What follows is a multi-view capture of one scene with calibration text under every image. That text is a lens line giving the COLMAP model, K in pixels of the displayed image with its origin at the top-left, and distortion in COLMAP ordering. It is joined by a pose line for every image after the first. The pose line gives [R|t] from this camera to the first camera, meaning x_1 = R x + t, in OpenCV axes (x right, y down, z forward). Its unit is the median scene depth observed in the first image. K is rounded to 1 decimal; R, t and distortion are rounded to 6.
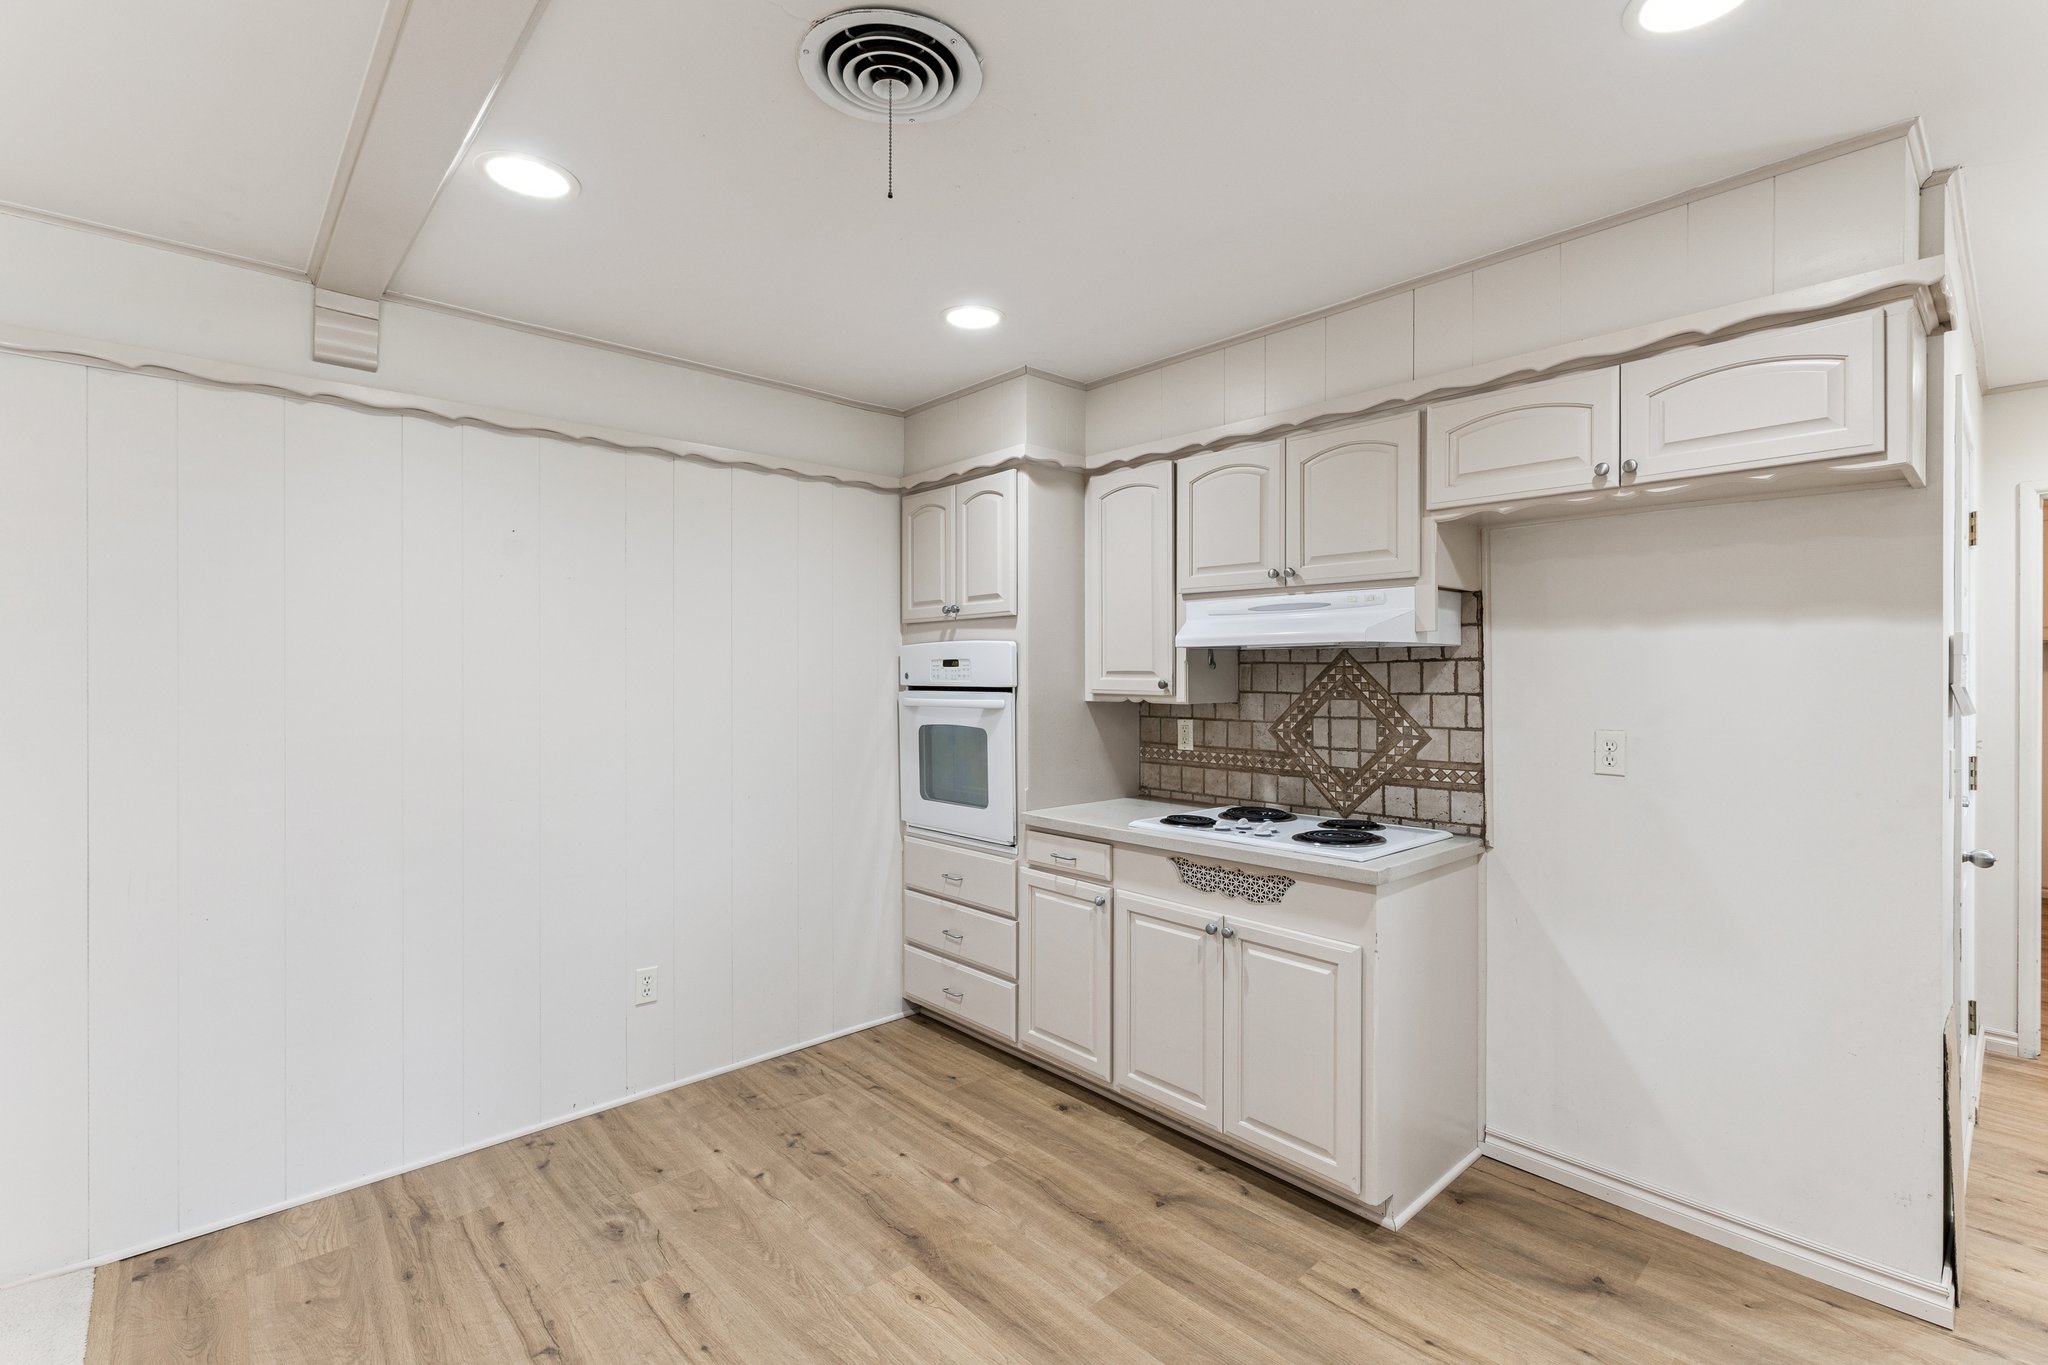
lens RADIAL K [[919.5, 0, 1025.7], [0, 919.5, 673.9], [0, 0, 1]] dist [0.002993, -0.000289]
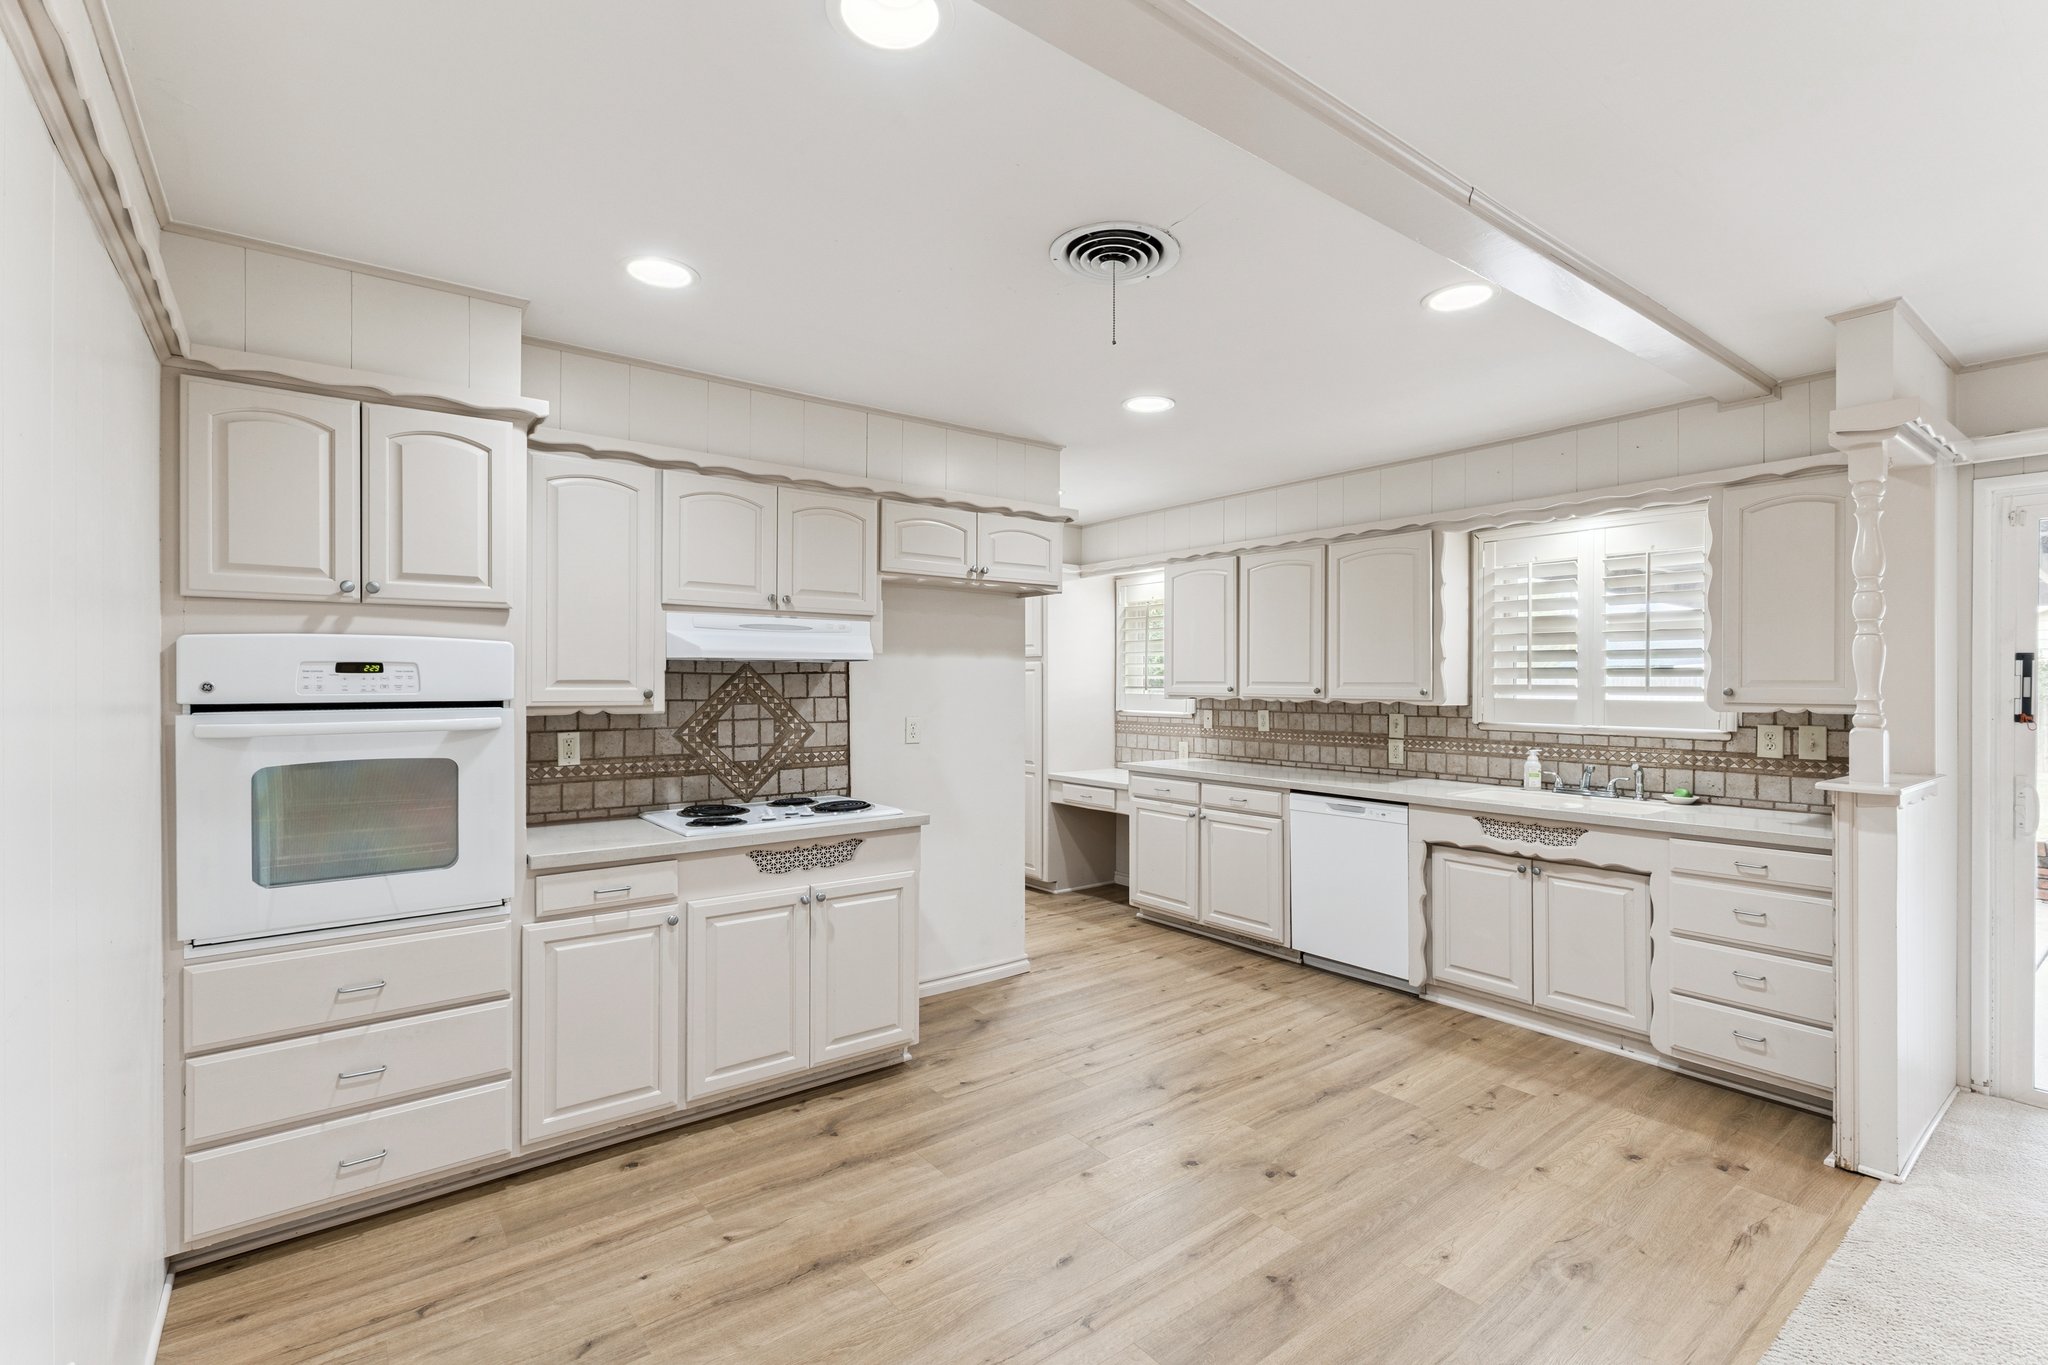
lens RADIAL K [[919.5, 0, 1025.7], [0, 919.5, 673.9], [0, 0, 1]] dist [0.002993, -0.000289]
pose [[0.085305, 0.007793, 0.996324, -0.878173], [-0.000653, 0.999970, -0.007765, -0.002926], [-0.996355, 0.000012, 0.085308, 0.570370]]
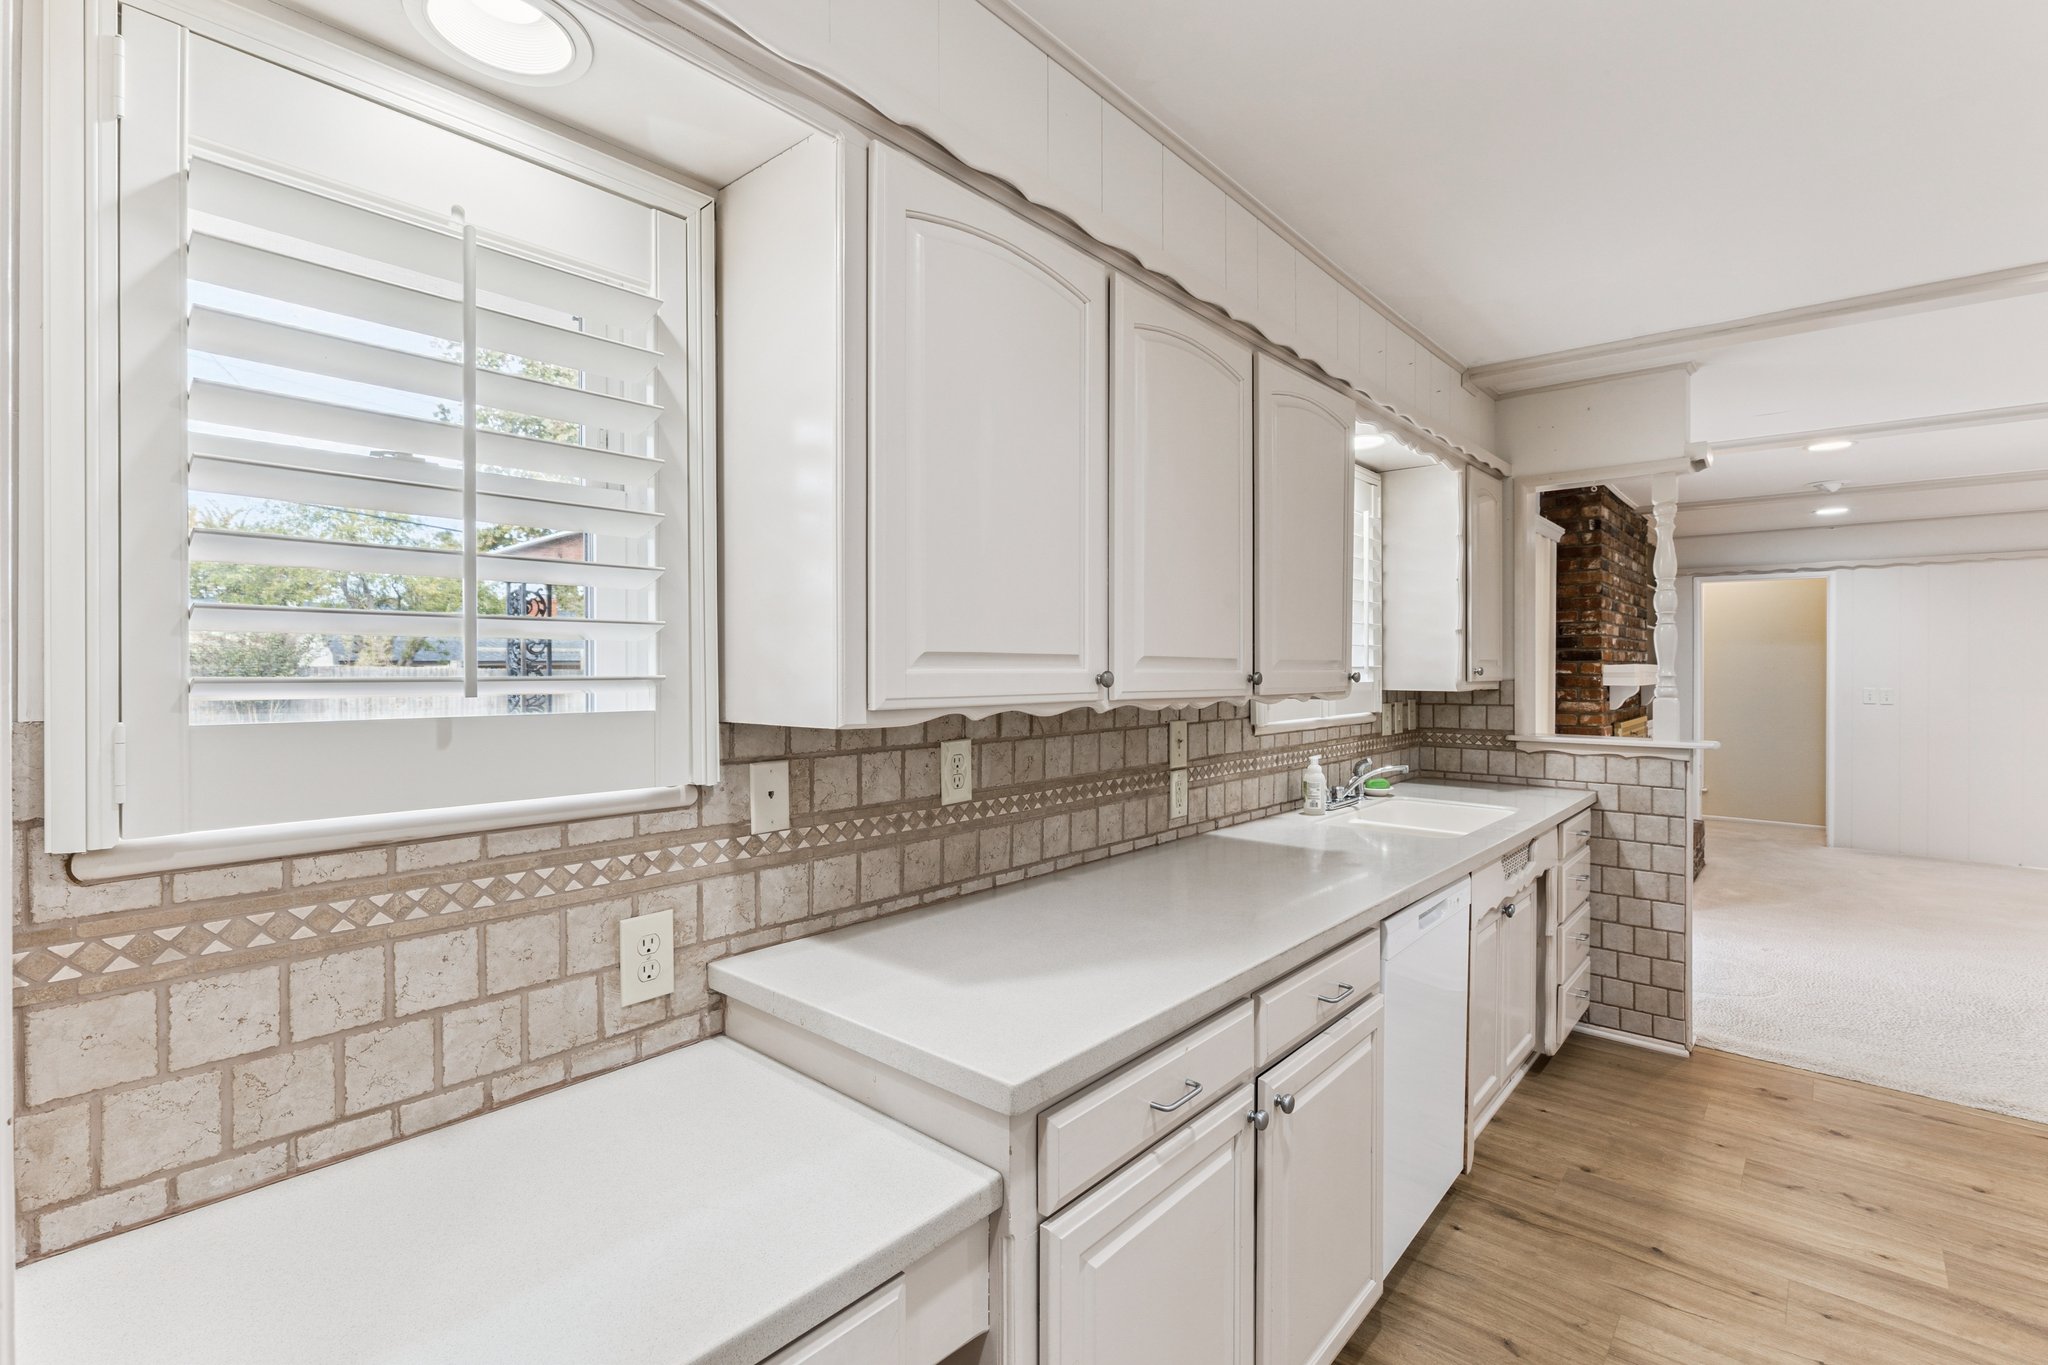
lens RADIAL K [[931.0, 0, 1027.8], [0, 931.0, 675.5], [0, 0, 1]] dist [0.003211, 0.000079]
pose [[-0.994730, 0.000930, -0.102523, 1.104305], [-0.000058, 0.999954, 0.009636, 0.004951], [0.102528, 0.009591, -0.994684, 0.903002]]
